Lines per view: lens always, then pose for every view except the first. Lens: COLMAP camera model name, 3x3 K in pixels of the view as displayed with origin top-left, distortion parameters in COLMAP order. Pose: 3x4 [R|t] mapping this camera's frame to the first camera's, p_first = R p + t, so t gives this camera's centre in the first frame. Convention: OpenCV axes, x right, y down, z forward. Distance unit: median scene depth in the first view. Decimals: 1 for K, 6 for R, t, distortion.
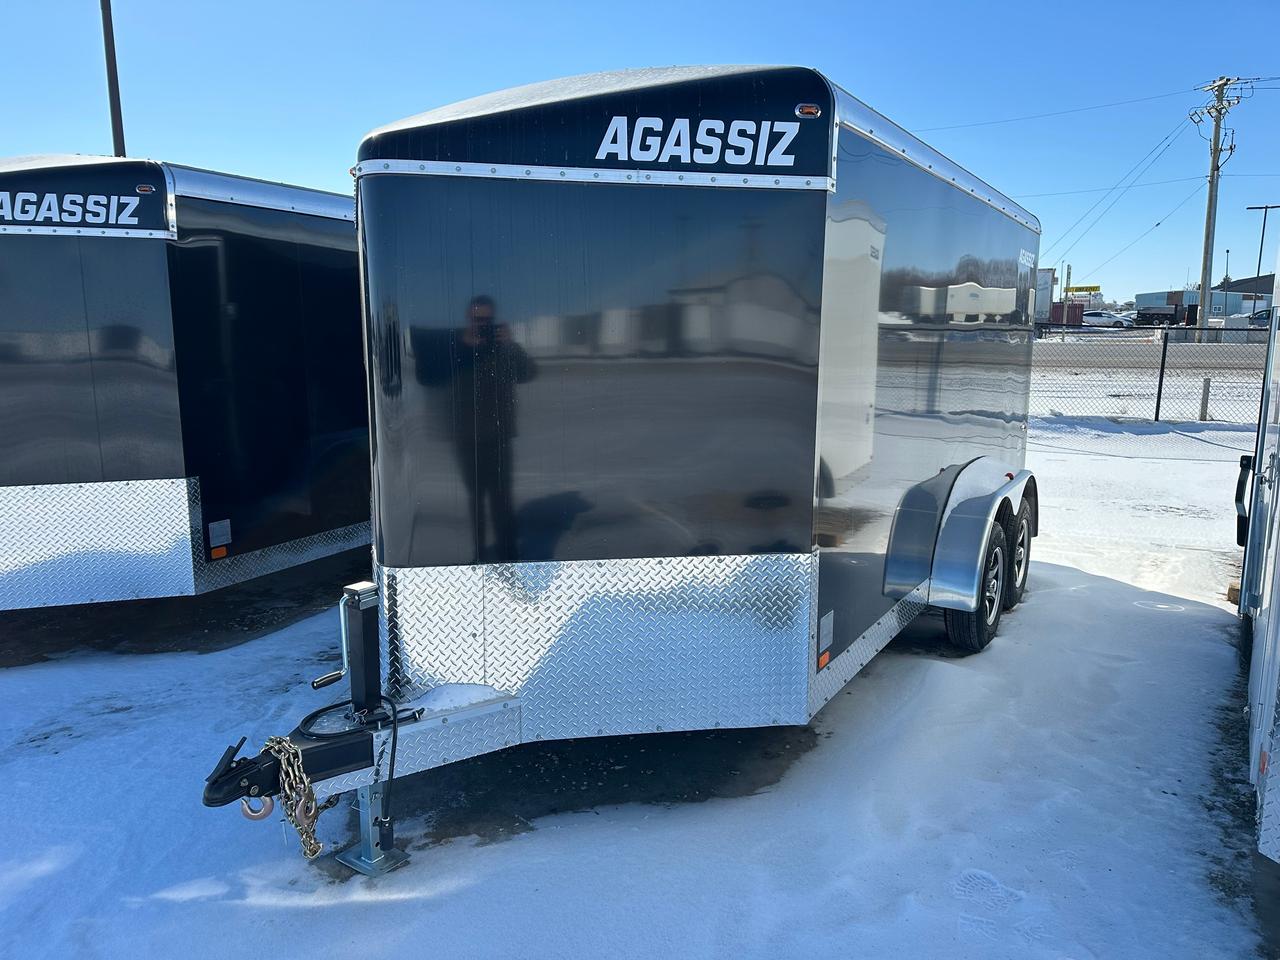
lens RADIAL K [[926.9, 0, 639.6], [0, 926.9, 448.3], [0, 0, 1]] dist [0.003421, 0.001879]
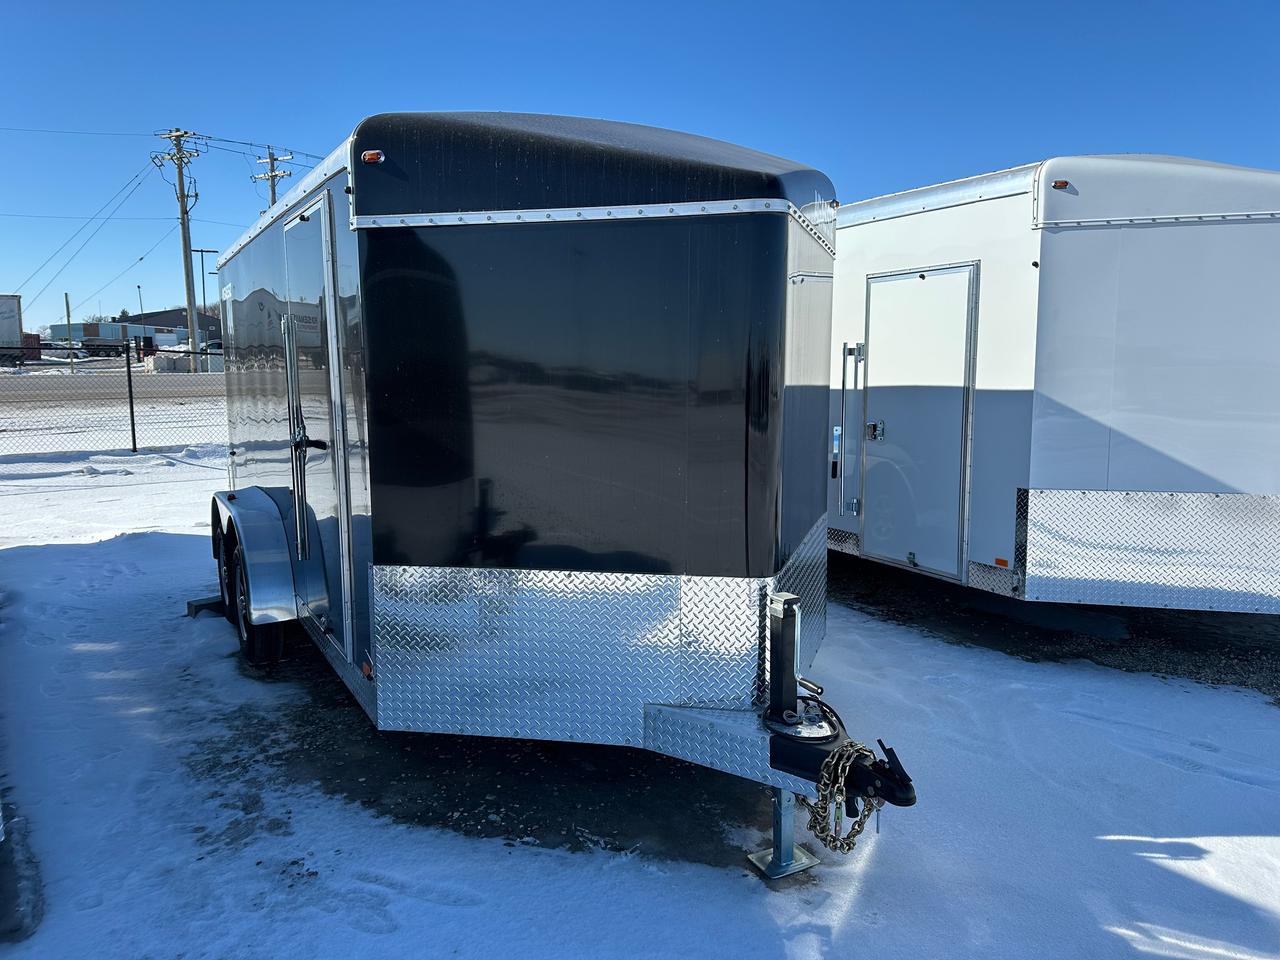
lens RADIAL K [[906.0, 0, 640.0], [0, 906.0, 480.0], [0, 0, 1]] dist [-0.009247, -0.003821]
pose [[0.448980, -0.124756, 0.884790, -0.117981], [0.120463, 0.989616, 0.078409, -0.008749], [-0.885385, 0.071380, 0.459346, 0.062061]]
